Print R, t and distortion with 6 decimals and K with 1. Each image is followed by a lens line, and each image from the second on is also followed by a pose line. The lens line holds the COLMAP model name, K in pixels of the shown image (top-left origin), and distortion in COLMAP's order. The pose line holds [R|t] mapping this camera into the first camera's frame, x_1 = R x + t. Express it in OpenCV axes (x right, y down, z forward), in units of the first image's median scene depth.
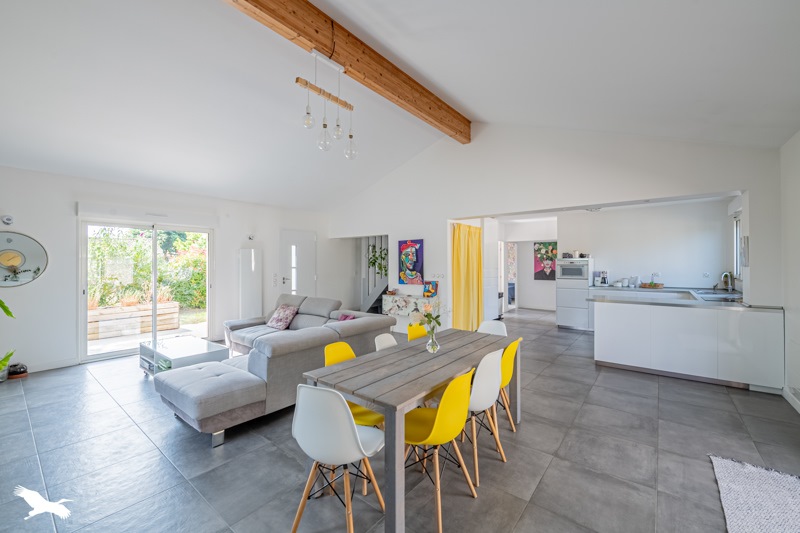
lens RADIAL K [[327.5, 0, 398.4], [0, 327.5, 264.4], [0, 0, 1]] dist [-0.000231, 0.000072]
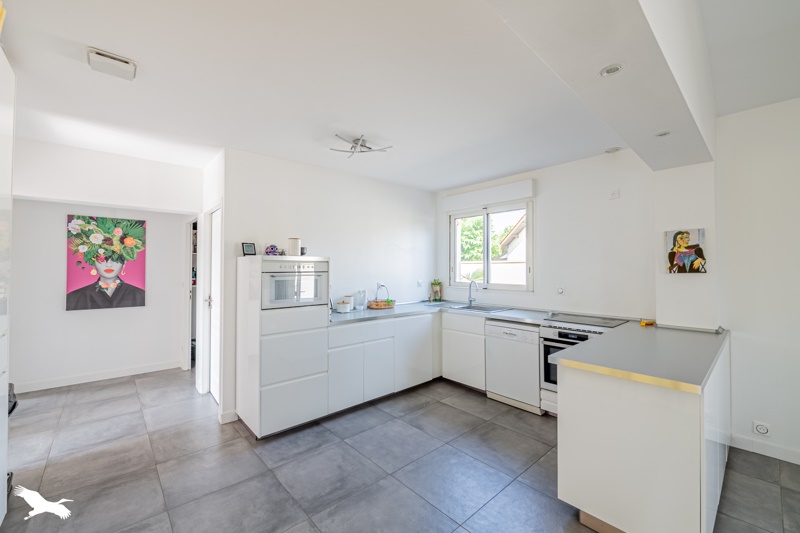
lens RADIAL K [[327.5, 0, 398.6], [0, 327.5, 265.3], [0, 0, 1]] dist [-0.000231, 0.000072]
pose [[0.176438, 0.010568, 0.984255, 0.163612], [0.002550, 0.999934, -0.011193, -0.001943], [-0.984308, 0.004485, 0.176400, 0.857572]]
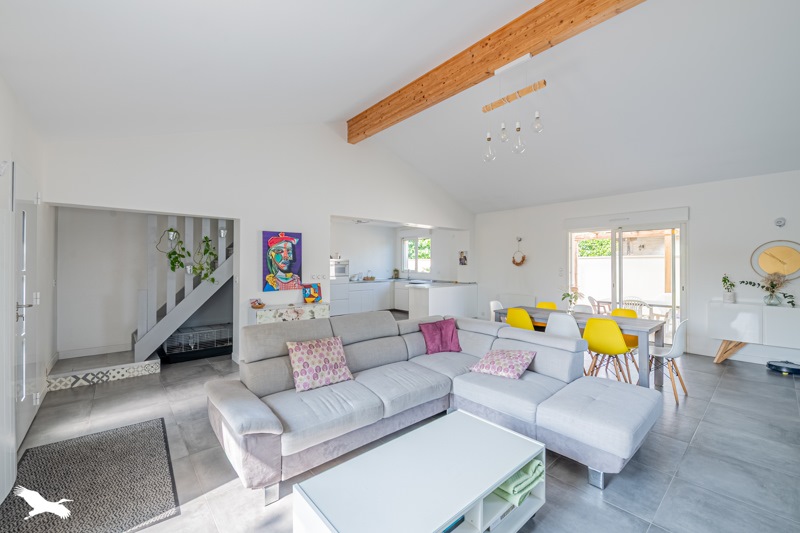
lens RADIAL K [[327.5, 0, 400.0], [0, 327.5, 263.4], [0, 0, 1]] dist [-0.000231, 0.000072]
pose [[0.181765, 0.002132, 0.983340, -0.662762], [0.000711, 0.999997, -0.002299, 0.000273], [-0.983342, 0.001117, 0.181763, 0.593646]]
